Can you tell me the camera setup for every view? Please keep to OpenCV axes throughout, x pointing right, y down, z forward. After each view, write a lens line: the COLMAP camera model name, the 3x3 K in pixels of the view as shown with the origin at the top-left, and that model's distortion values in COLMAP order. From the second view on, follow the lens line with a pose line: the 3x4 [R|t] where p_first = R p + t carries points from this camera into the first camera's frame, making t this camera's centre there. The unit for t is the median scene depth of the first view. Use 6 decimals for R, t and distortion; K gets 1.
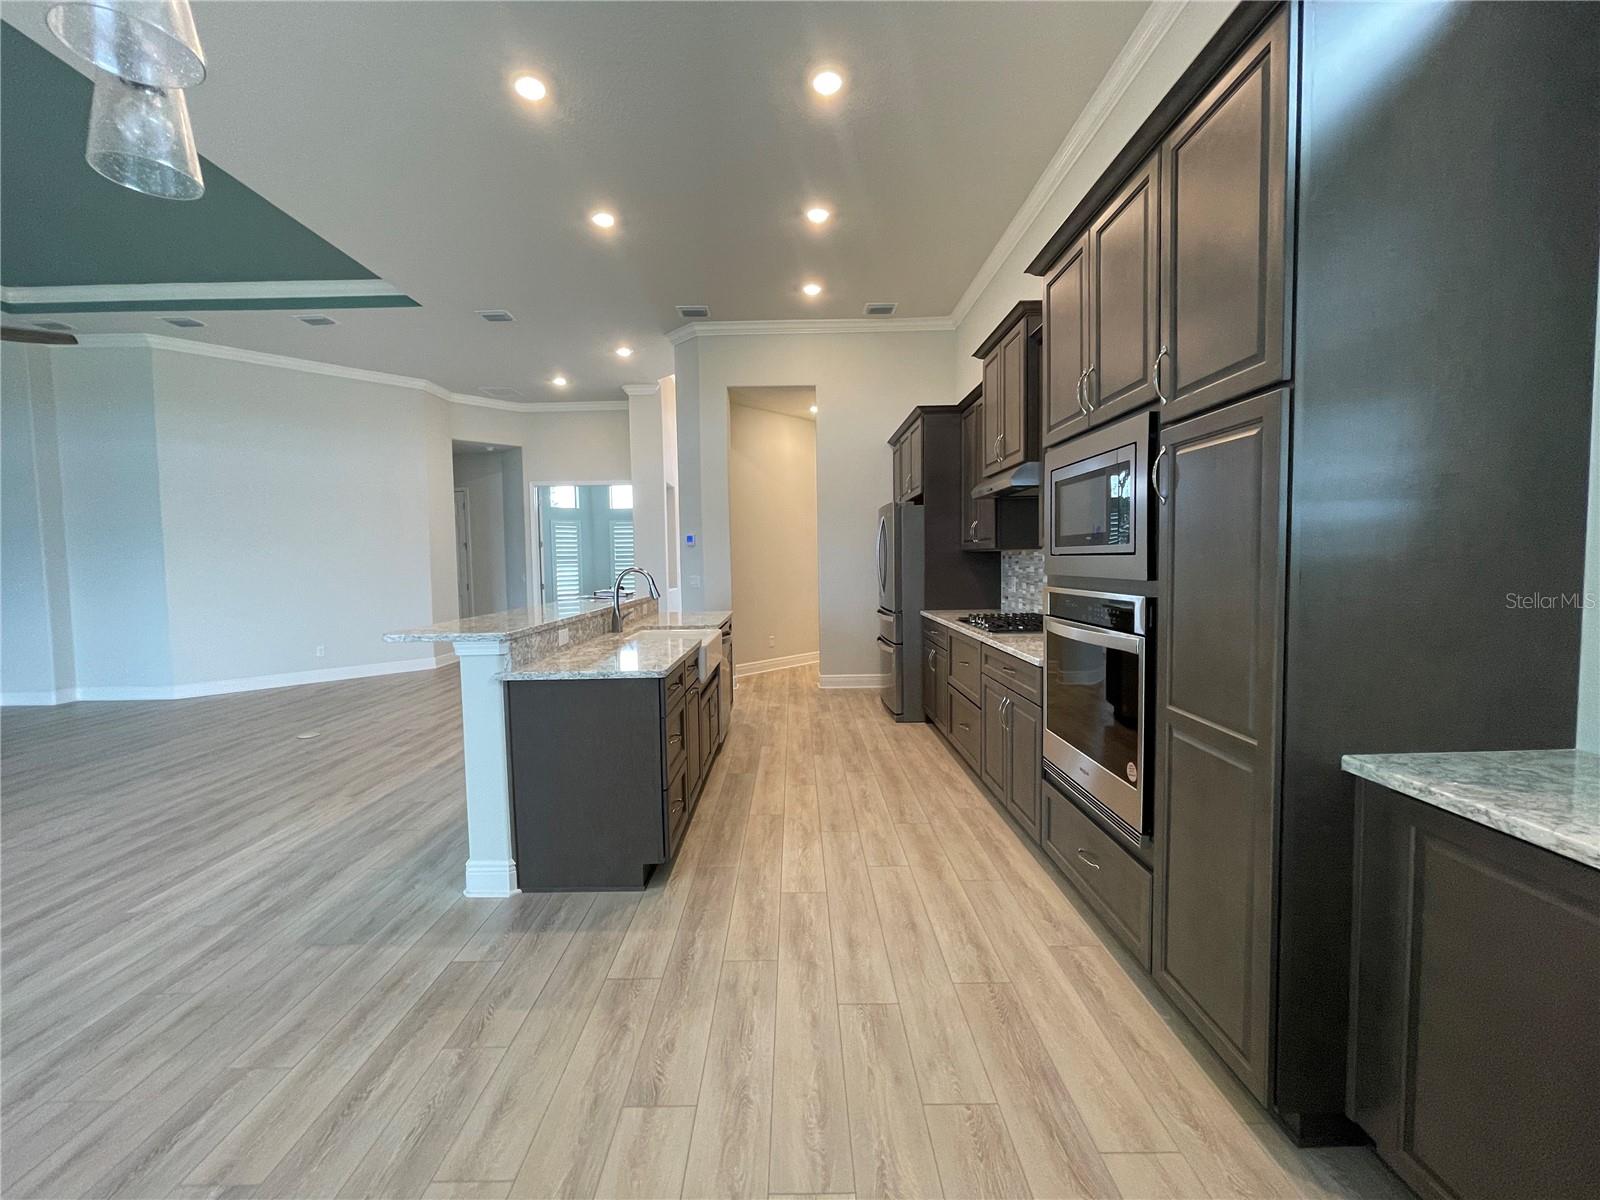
lens RADIAL K [[644.0, 0, 794.2], [0, 644.0, 592.5], [0, 0, 1]] dist [0.002990, -0.000806]
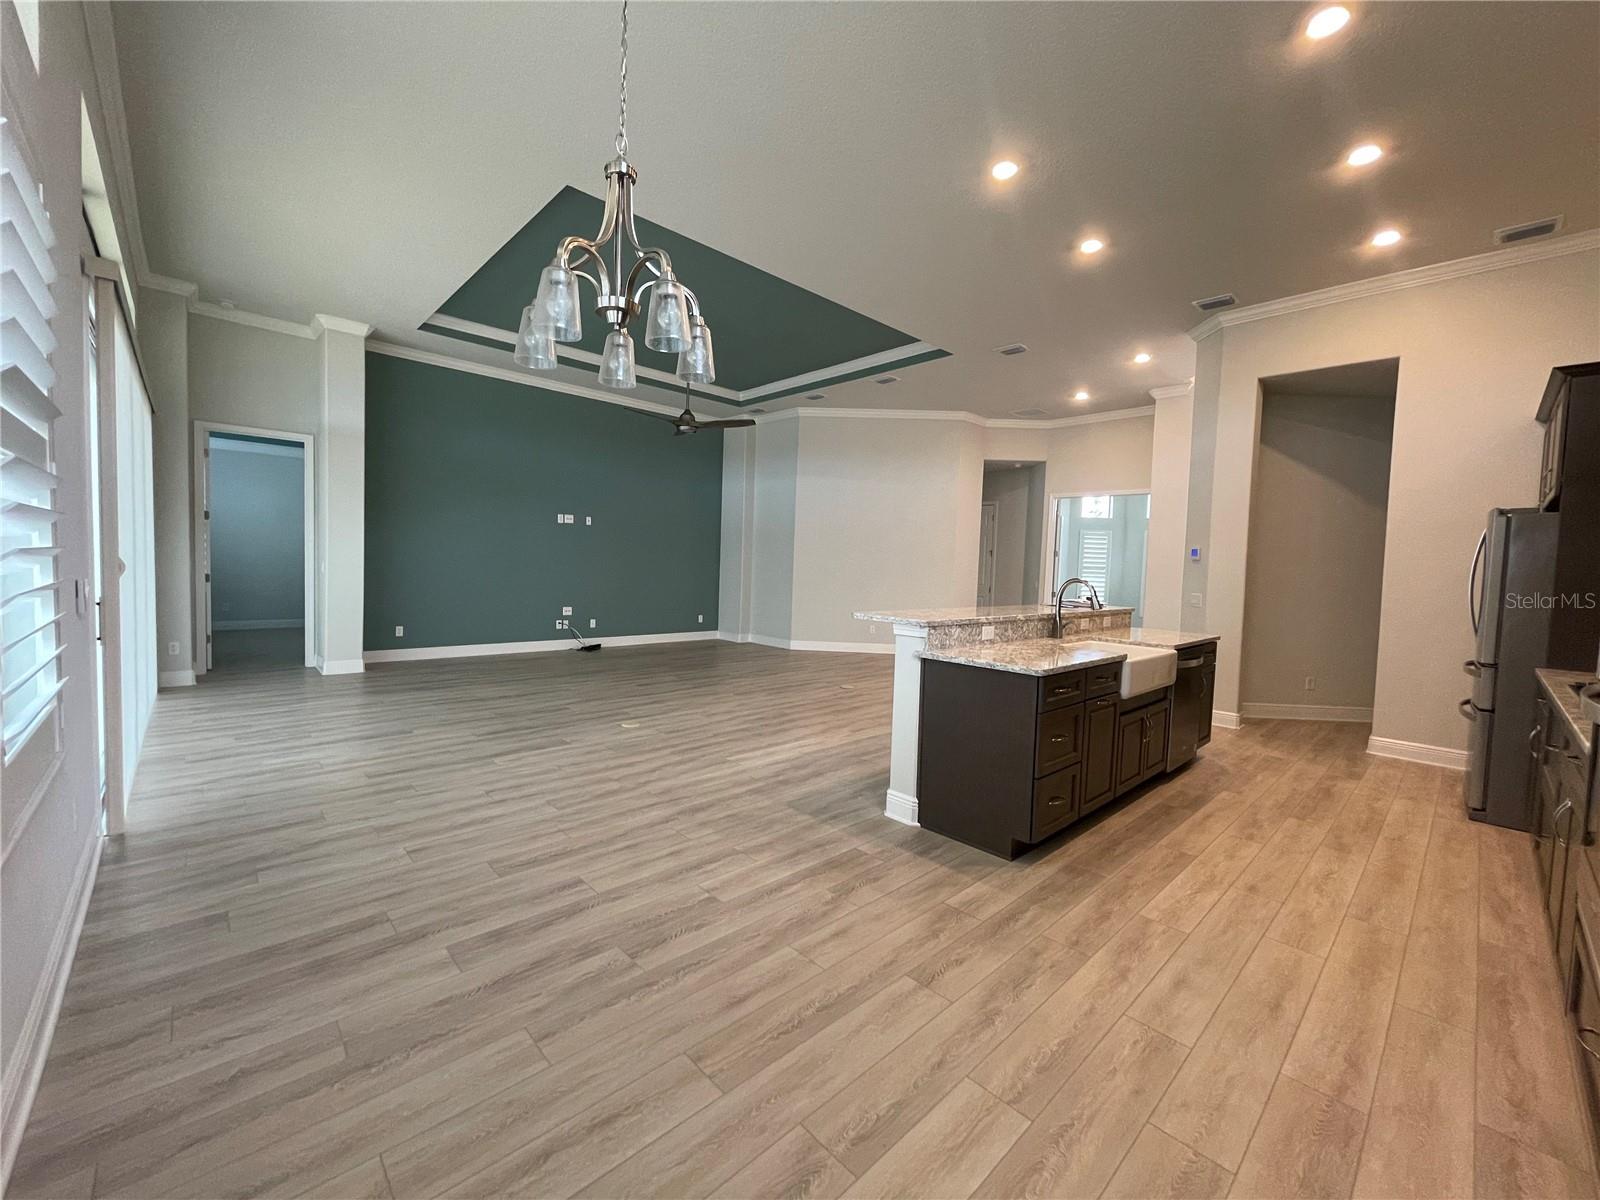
lens RADIAL K [[644.0, 0, 802.8], [0, 644.0, 596.9], [0, 0, 1]] dist [0.002990, -0.000806]
pose [[0.695879, 0.079688, -0.713724, 0.270079], [-0.085560, 0.995946, 0.027778, 0.000706], [0.713044, 0.041736, 0.699876, -0.066007]]
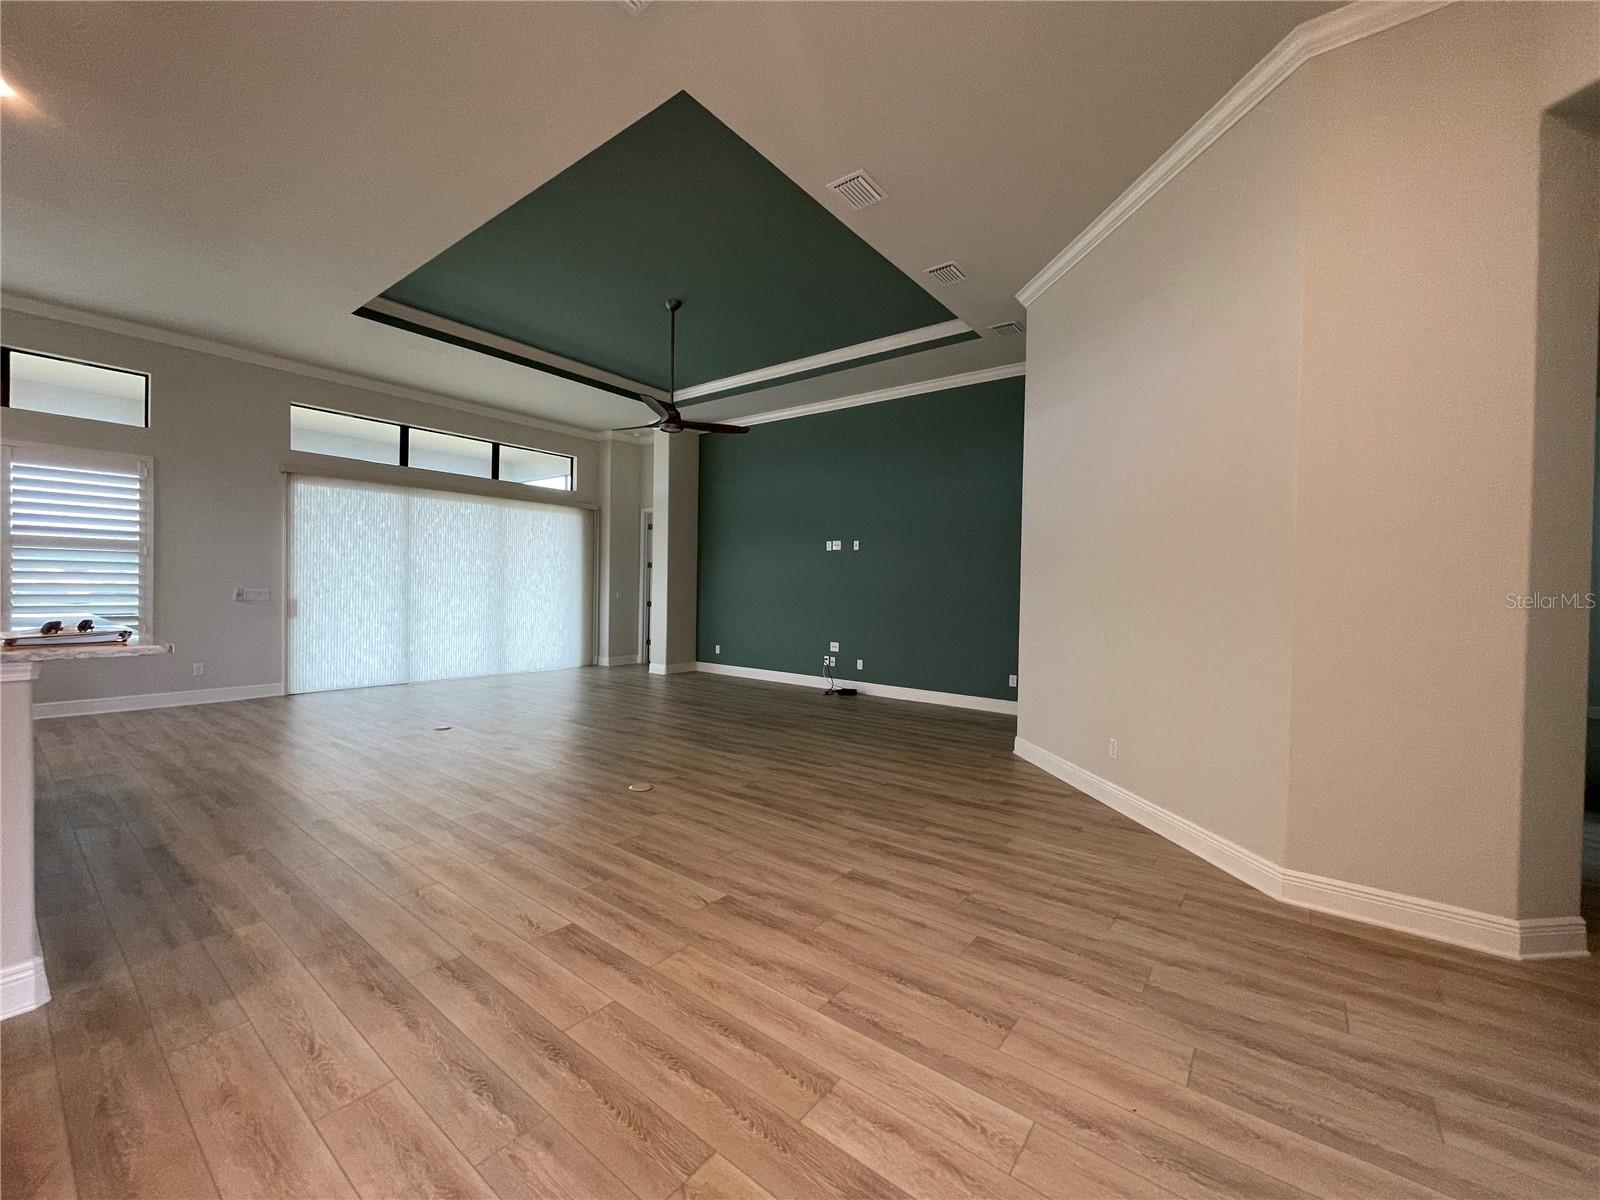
lens RADIAL K [[644.0, 0, 790.2], [0, 644.0, 599.0], [0, 0, 1]] dist [0.002990, -0.000806]
pose [[-0.614466, 0.021068, -0.788662, -0.432229], [-0.048996, 0.996695, 0.064800, -0.133899], [0.787421, 0.078458, -0.611403, 2.969484]]
